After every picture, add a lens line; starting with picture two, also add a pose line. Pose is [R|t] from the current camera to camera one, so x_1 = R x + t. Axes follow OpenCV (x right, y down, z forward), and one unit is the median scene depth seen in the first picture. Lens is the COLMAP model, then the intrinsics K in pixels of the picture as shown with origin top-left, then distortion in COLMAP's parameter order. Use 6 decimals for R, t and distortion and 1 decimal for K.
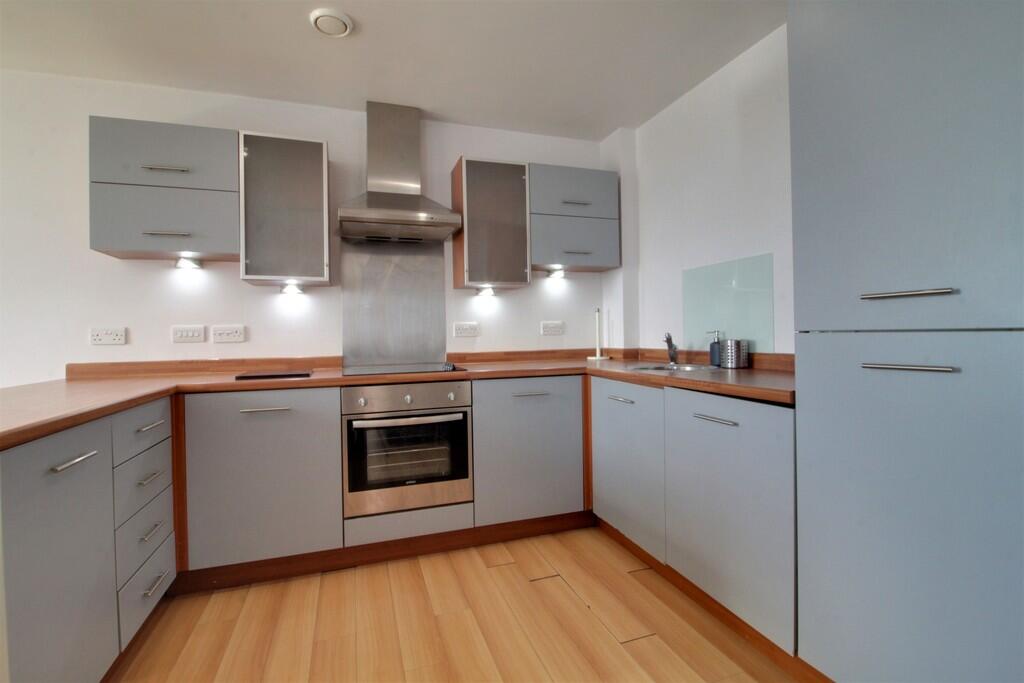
lens RADIAL K [[474.1, 0, 513.1], [0, 474.1, 332.1], [0, 0, 1]] dist [0.000925, -0.013097]
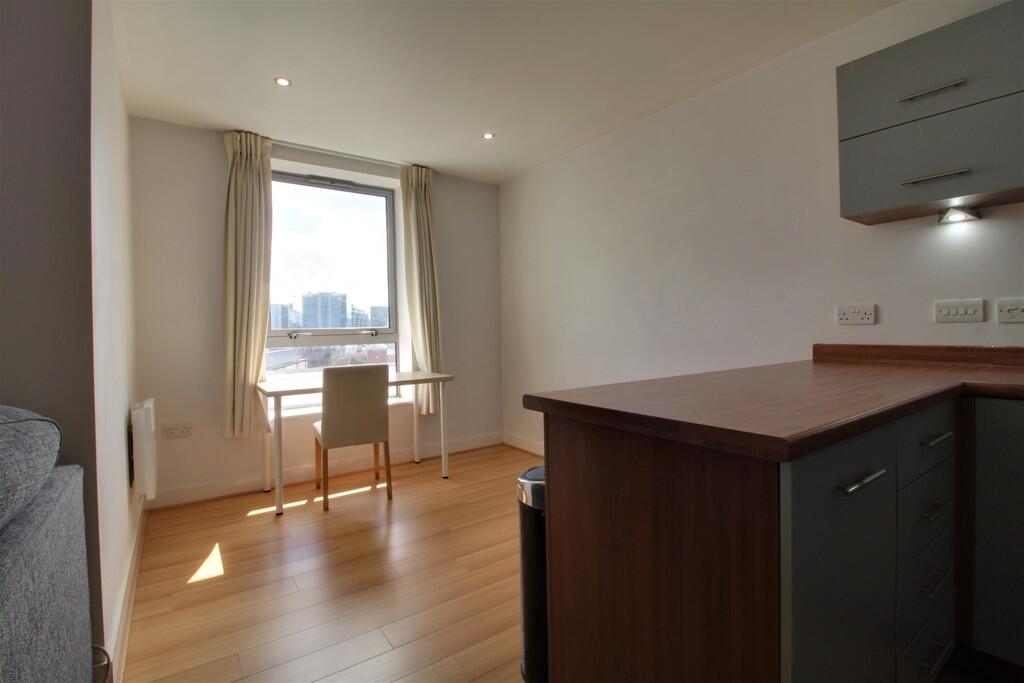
lens RADIAL K [[472.3, 0, 515.2], [0, 472.3, 328.3], [0, 0, 1]] dist [0.001942, -0.013669]
pose [[0.284214, 0.013828, -0.958661, -0.183656], [0.016195, 0.999684, 0.019221, 0.005745], [0.958624, -0.020988, 0.283900, 0.128225]]
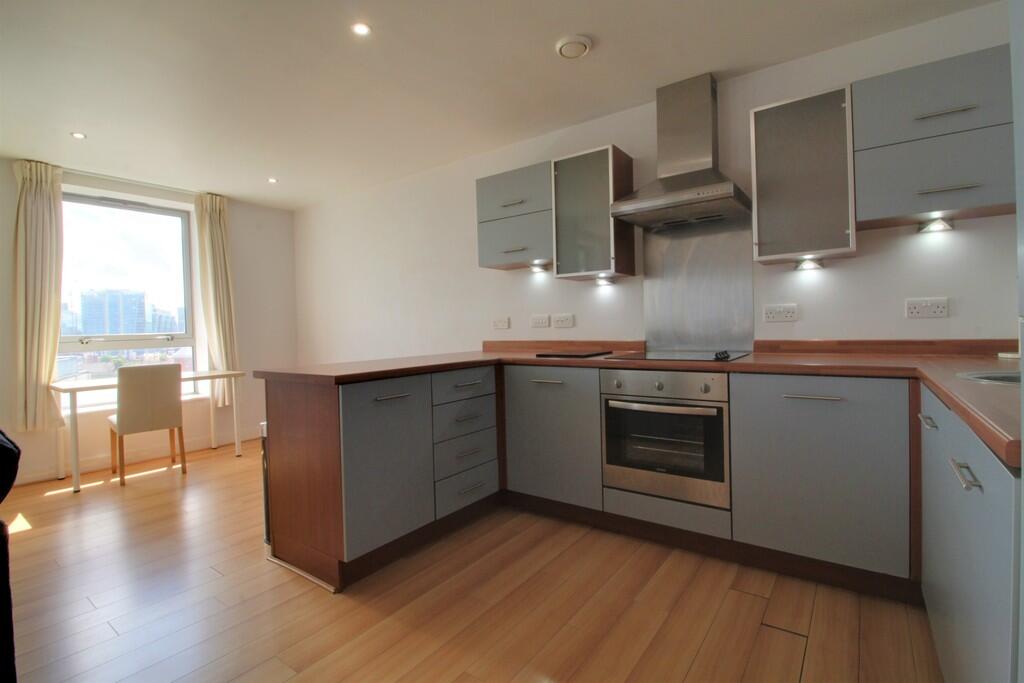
lens RADIAL K [[474.1, 0, 513.1], [0, 474.1, 332.1], [0, 0, 1]] dist [0.000925, -0.013097]
pose [[0.570745, 0.012318, -0.821035, 0.379559], [0.017940, 0.999462, 0.027466, -0.003927], [0.820931, -0.030406, 0.570217, 0.170993]]
